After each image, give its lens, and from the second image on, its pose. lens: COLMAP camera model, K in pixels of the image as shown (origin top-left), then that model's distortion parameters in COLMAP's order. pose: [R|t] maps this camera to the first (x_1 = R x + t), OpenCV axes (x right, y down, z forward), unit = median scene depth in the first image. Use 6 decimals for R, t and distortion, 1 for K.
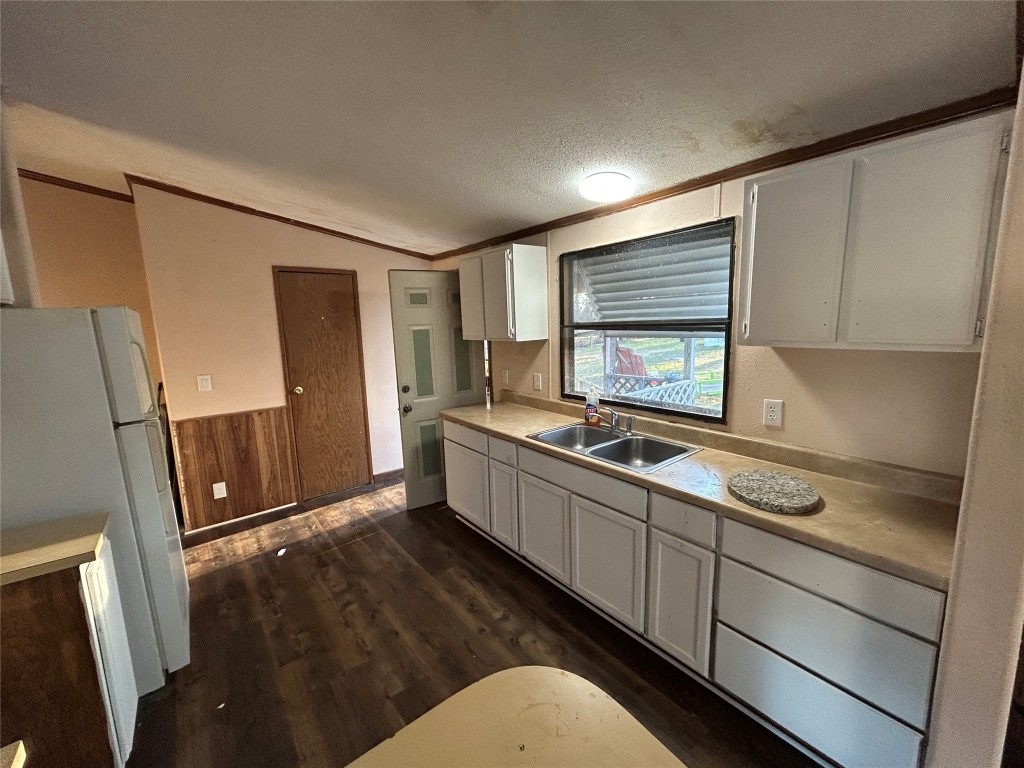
lens RADIAL K [[411.3, 0, 513.1], [0, 411.3, 380.5], [0, 0, 1]] dist [0.003011, 0.000172]
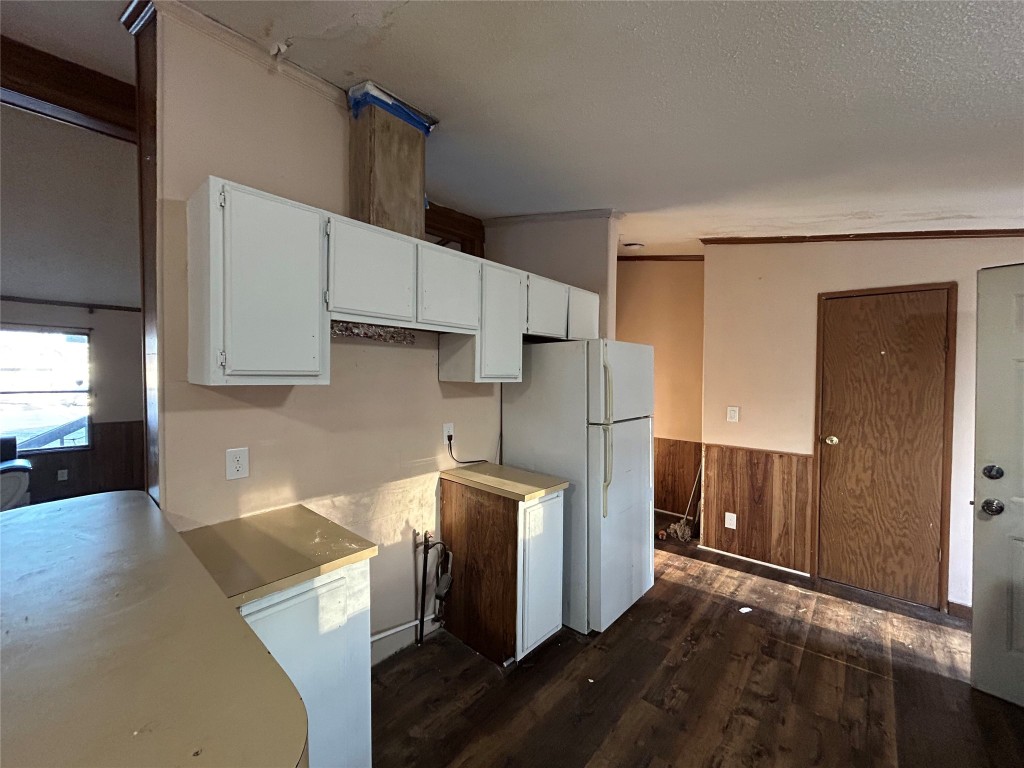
lens RADIAL K [[411.3, 0, 514.6], [0, 411.3, 381.0], [0, 0, 1]] dist [0.003011, 0.000172]
pose [[0.181093, 0.050647, -0.982161, 0.184128], [-0.157602, 0.987261, 0.021851, -0.012952], [0.970756, 0.150834, 0.186768, 0.252345]]
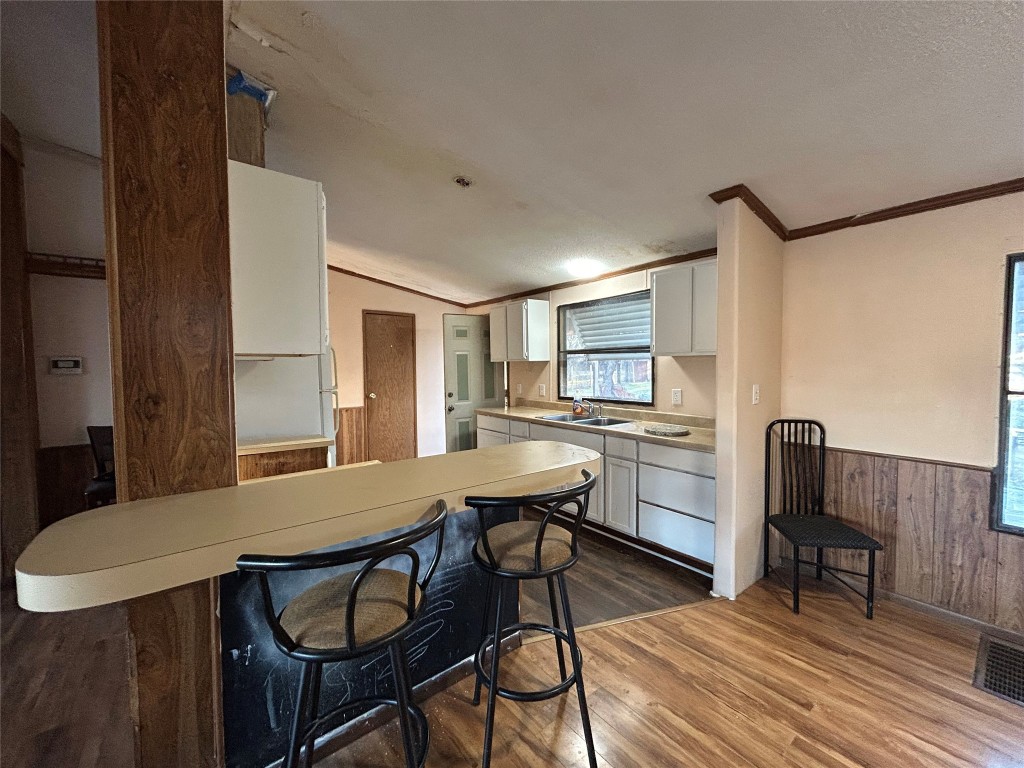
lens RADIAL K [[411.3, 0, 515.6], [0, 411.3, 380.1], [0, 0, 1]] dist [0.003011, 0.000172]
pose [[0.999831, 0.018370, 0.001167, -0.038275], [-0.018131, 0.993781, -0.109867, 0.133409], [-0.003178, 0.109827, 0.993946, -0.470922]]
